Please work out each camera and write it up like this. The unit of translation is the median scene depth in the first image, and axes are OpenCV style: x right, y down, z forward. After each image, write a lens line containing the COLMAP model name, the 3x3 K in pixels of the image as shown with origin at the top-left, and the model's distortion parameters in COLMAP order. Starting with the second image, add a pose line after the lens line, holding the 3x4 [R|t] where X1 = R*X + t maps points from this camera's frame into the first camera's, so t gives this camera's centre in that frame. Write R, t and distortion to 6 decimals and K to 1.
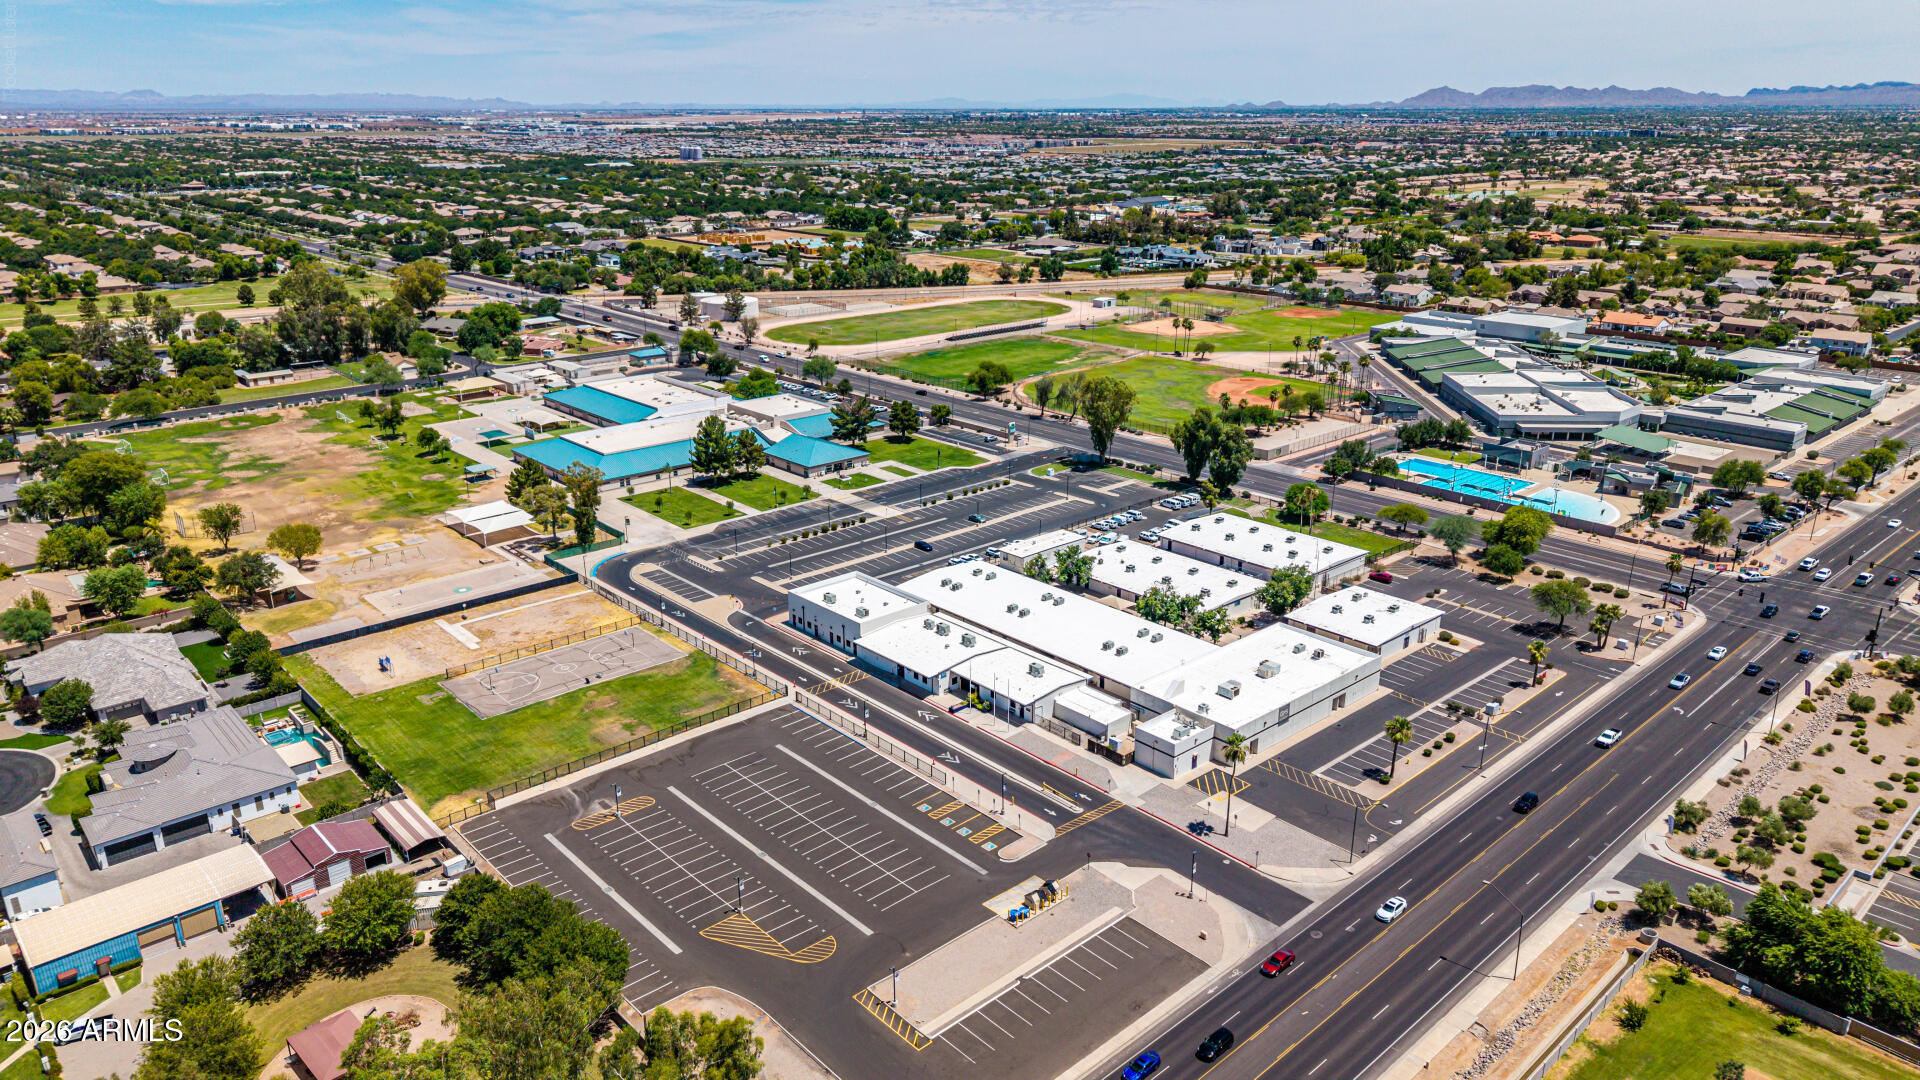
lens RADIAL K [[1279.8, 0, 952.4], [0, 1279.8, 543.4], [0, 0, 1]] dist [0.034013, -0.033935]
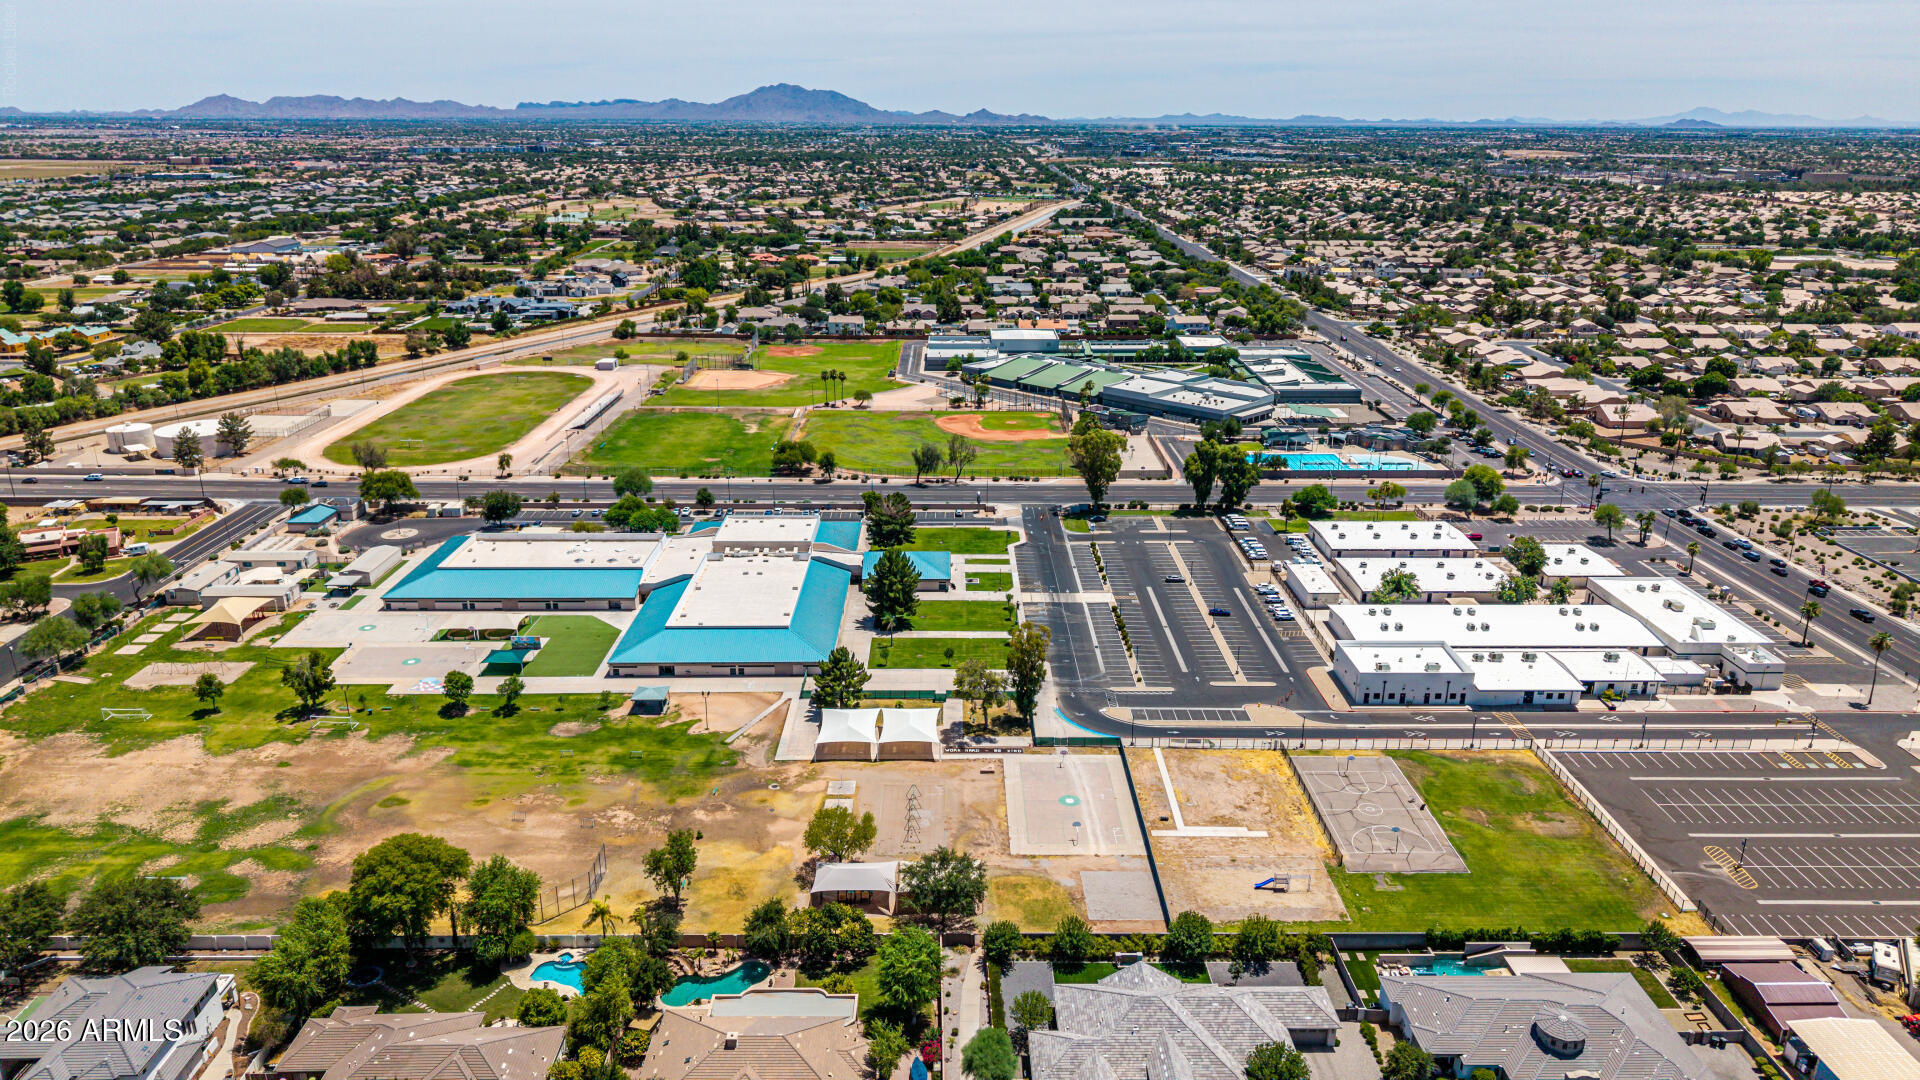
lens RADIAL K [[1279.8, 0, 952.1], [0, 1279.8, 534.6], [0, 0, 1]] dist [0.034013, -0.033935]
pose [[0.663488, -0.224424, 0.713735, -1.007766], [0.233477, 0.968421, 0.087466, -0.226081], [-0.710825, 0.108608, 0.694933, 0.470851]]
